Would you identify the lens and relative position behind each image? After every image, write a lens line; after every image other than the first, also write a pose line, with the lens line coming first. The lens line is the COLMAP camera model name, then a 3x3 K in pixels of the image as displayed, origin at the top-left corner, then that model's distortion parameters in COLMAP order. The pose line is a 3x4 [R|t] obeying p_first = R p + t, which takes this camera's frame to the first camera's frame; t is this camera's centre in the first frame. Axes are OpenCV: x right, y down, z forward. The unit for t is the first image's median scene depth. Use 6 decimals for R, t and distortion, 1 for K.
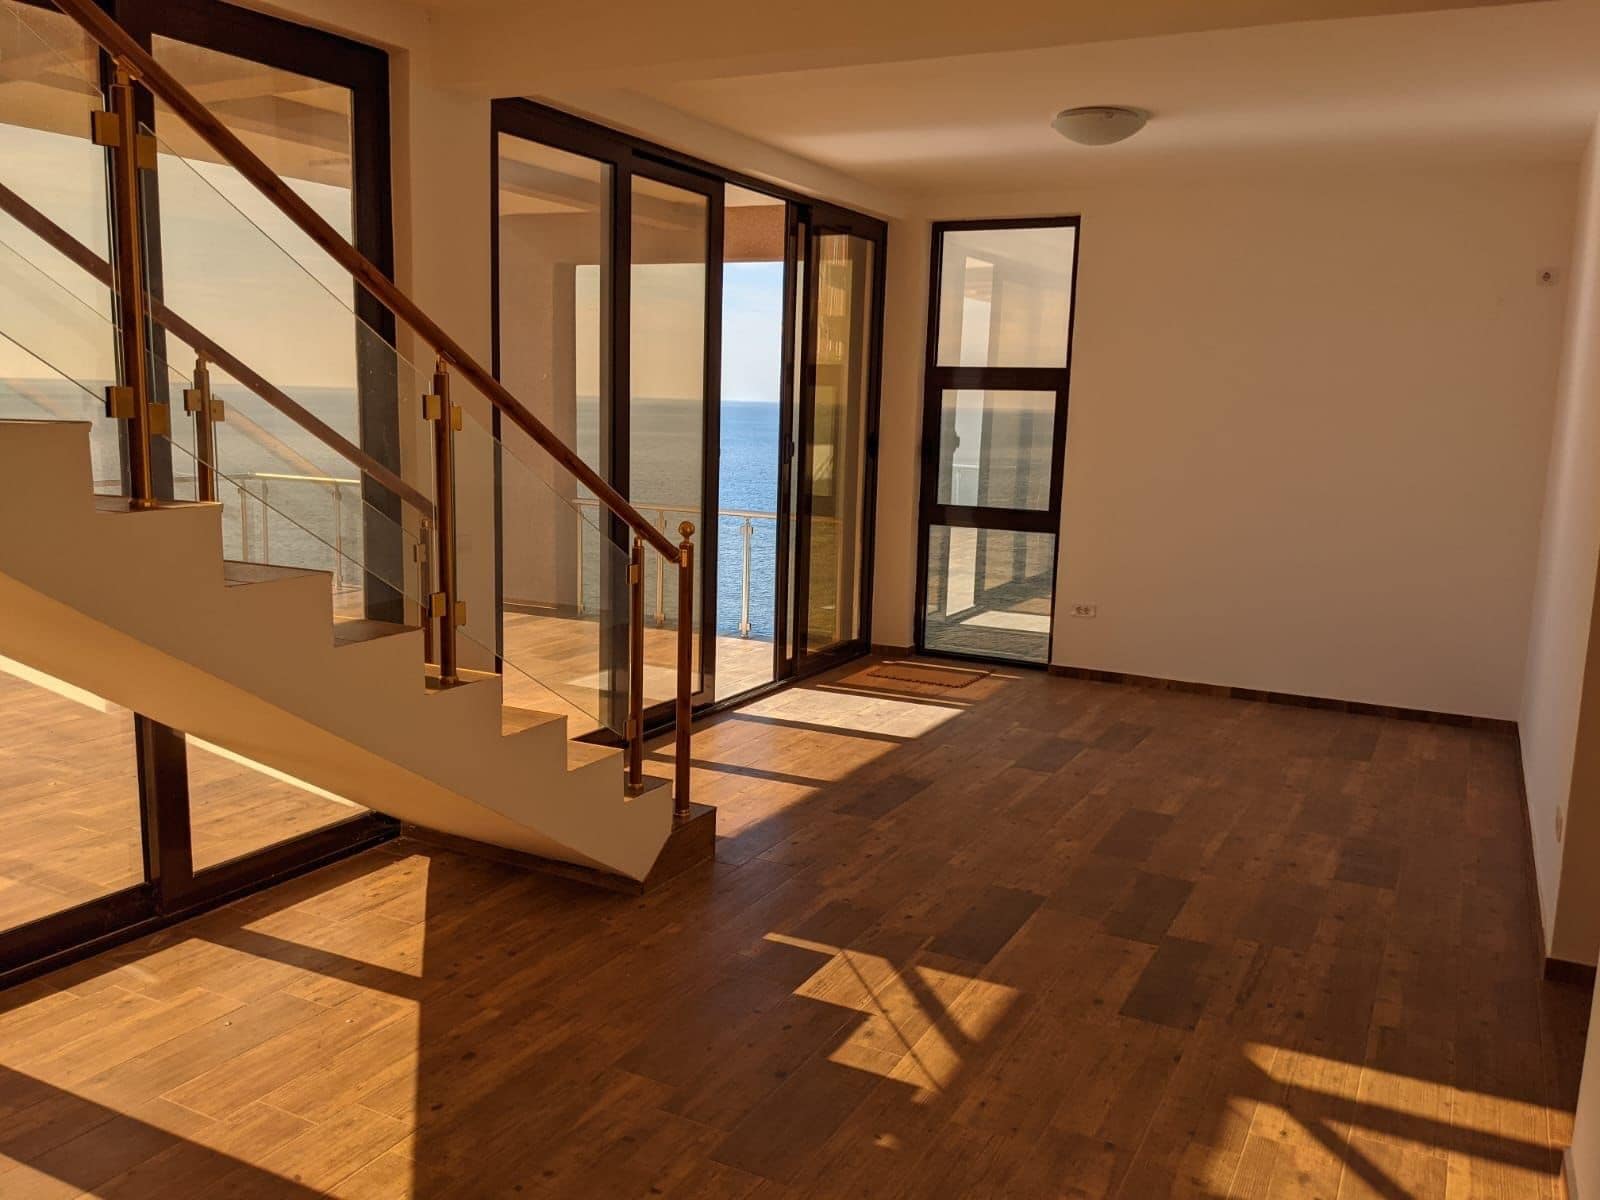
lens RADIAL K [[1167.7, 0, 799.6], [0, 1167.7, 571.9], [0, 0, 1]] dist [0.059216, -0.044247]
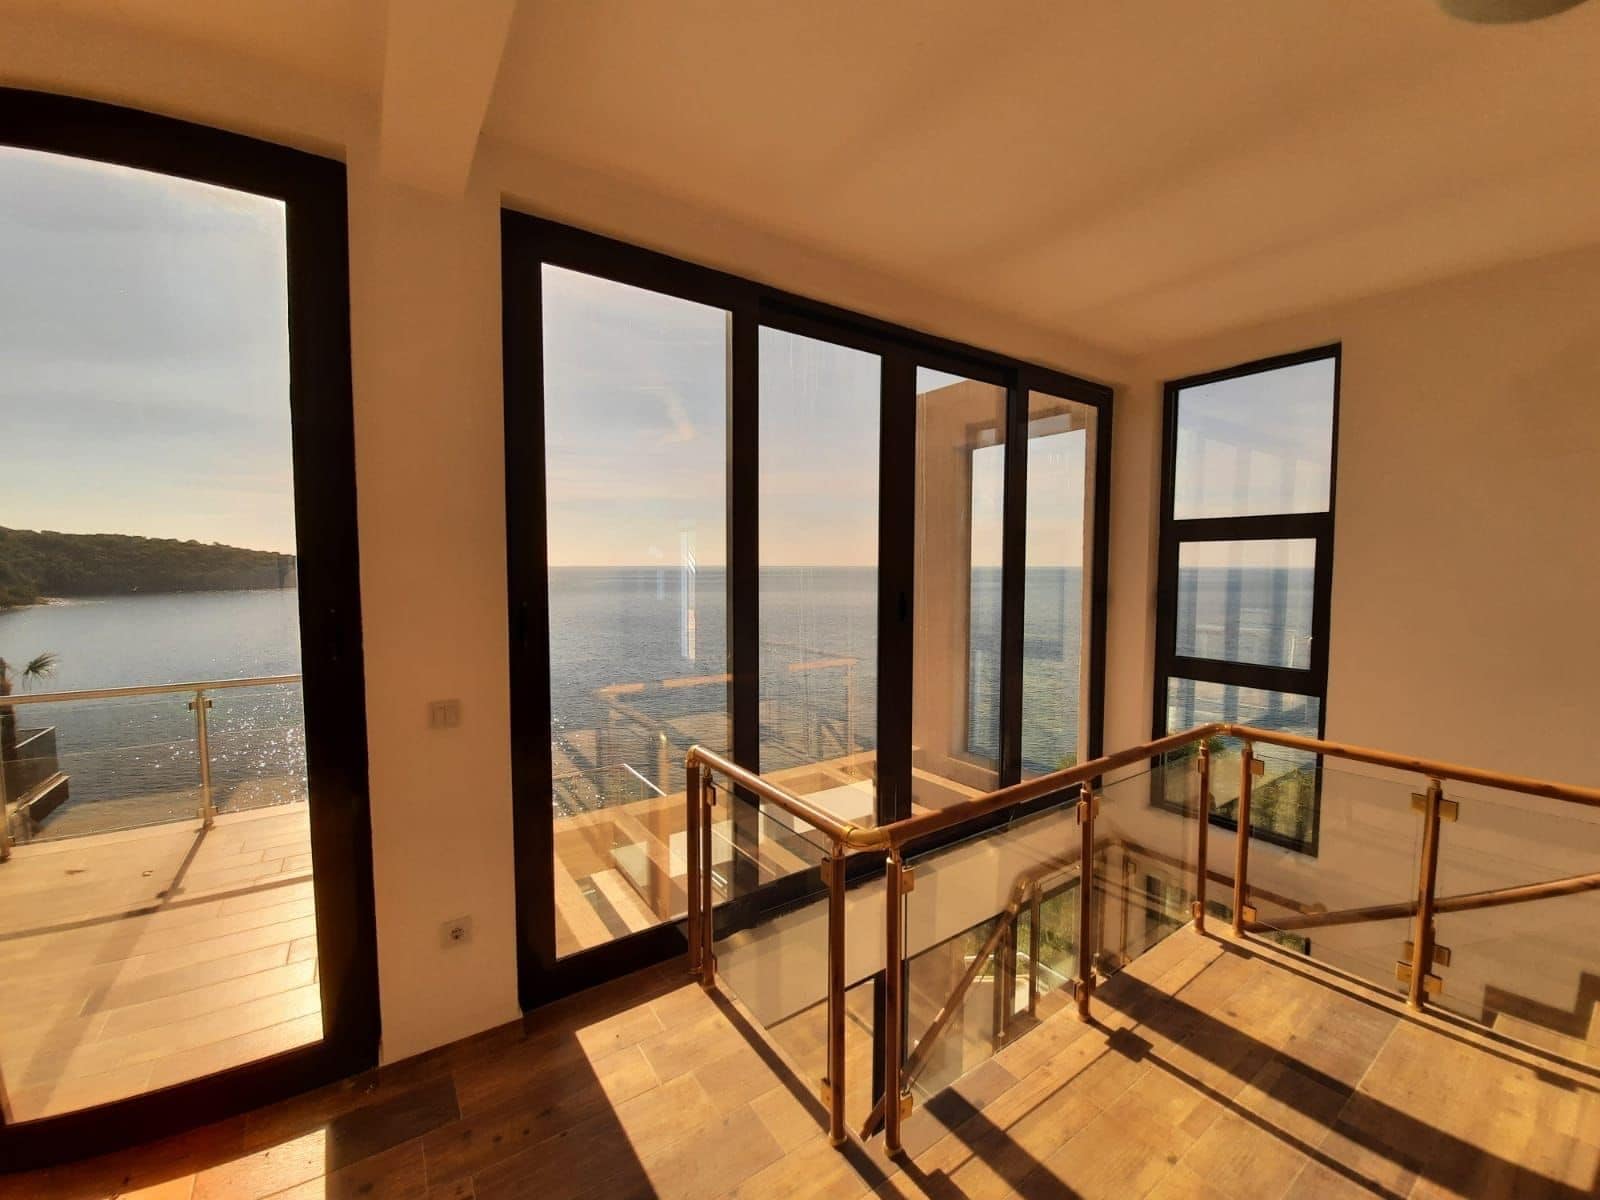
lens RADIAL K [[650.0, 0, 812.2], [0, 650.0, 606.9], [0, 0, 1]] dist [0.001303, -0.014027]
pose [[0.897759, -0.001692, -0.440483, 0.085804], [-0.037212, 0.996126, -0.079670, -0.045626], [0.438912, 0.087916, 0.894219, 0.373101]]
